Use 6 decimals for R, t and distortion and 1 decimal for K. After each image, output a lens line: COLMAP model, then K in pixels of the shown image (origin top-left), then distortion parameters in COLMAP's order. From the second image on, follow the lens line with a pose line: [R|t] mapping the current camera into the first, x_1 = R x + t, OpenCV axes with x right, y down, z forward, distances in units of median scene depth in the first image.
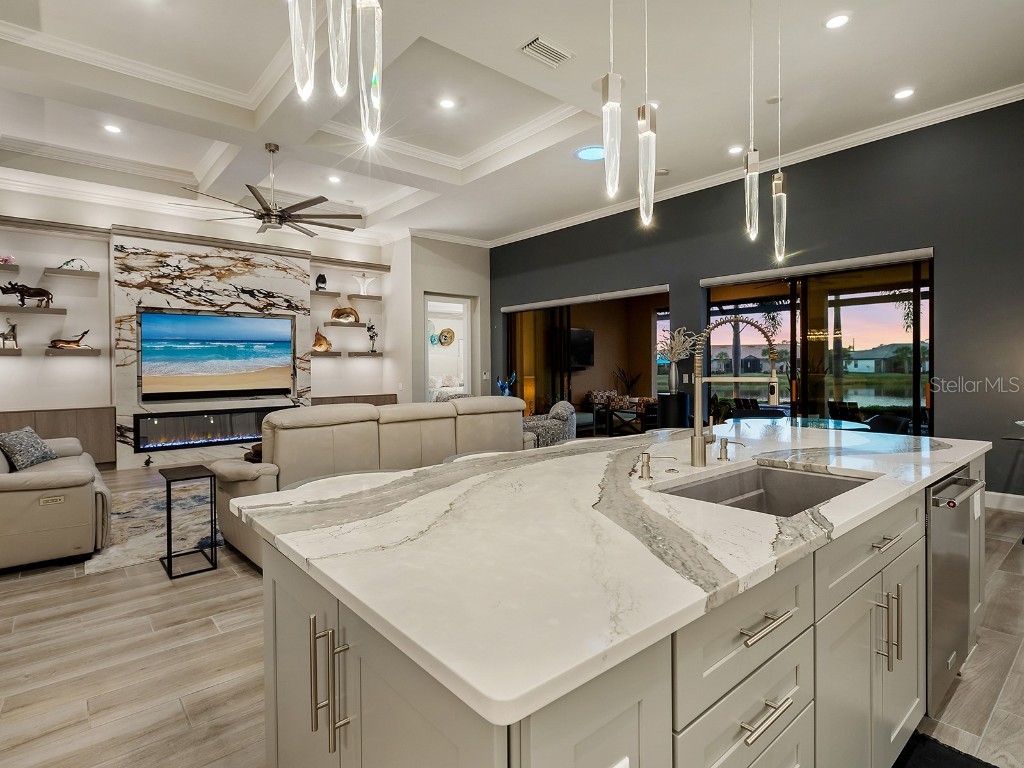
lens RADIAL K [[469.1, 0, 564.6], [0, 469.1, 368.7], [0, 0, 1]] dist [-0.000012, -0.000475]
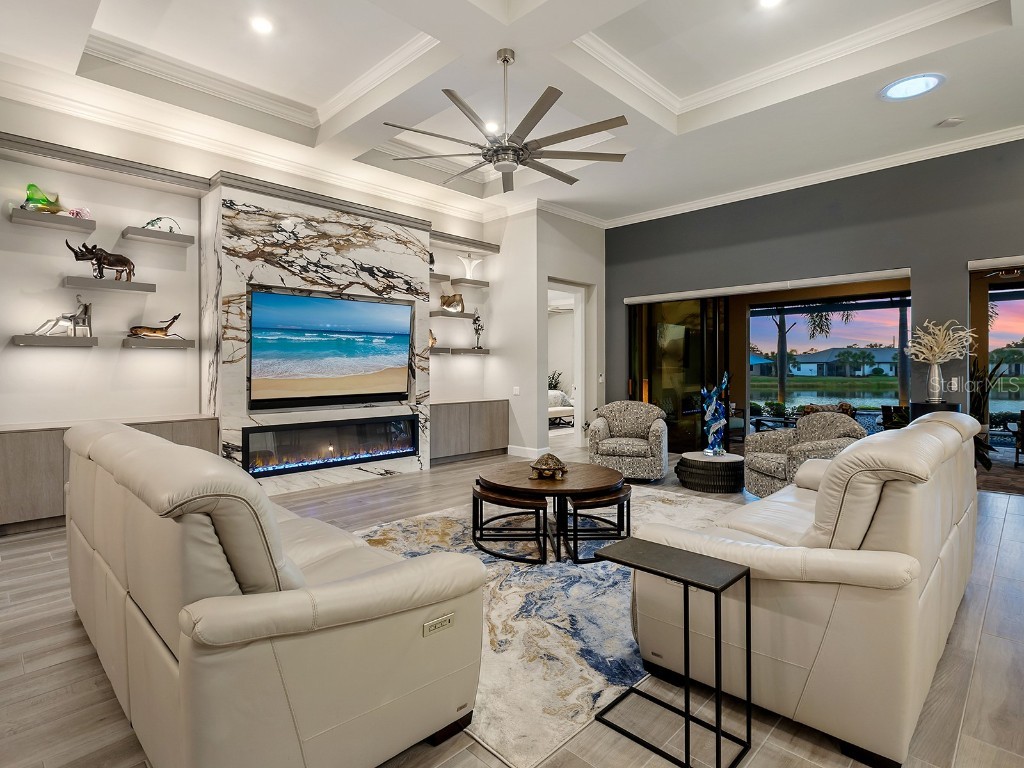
lens RADIAL K [[470.3, 0, 535.3], [0, 470.3, 368.1], [0, 0, 1]] dist [0.000407, 0.000372]
pose [[0.998893, 0.007994, 0.046353, -0.459063], [-0.007813, 0.999961, -0.004085, 0.001824], [-0.046383, 0.003718, 0.998917, 0.218225]]
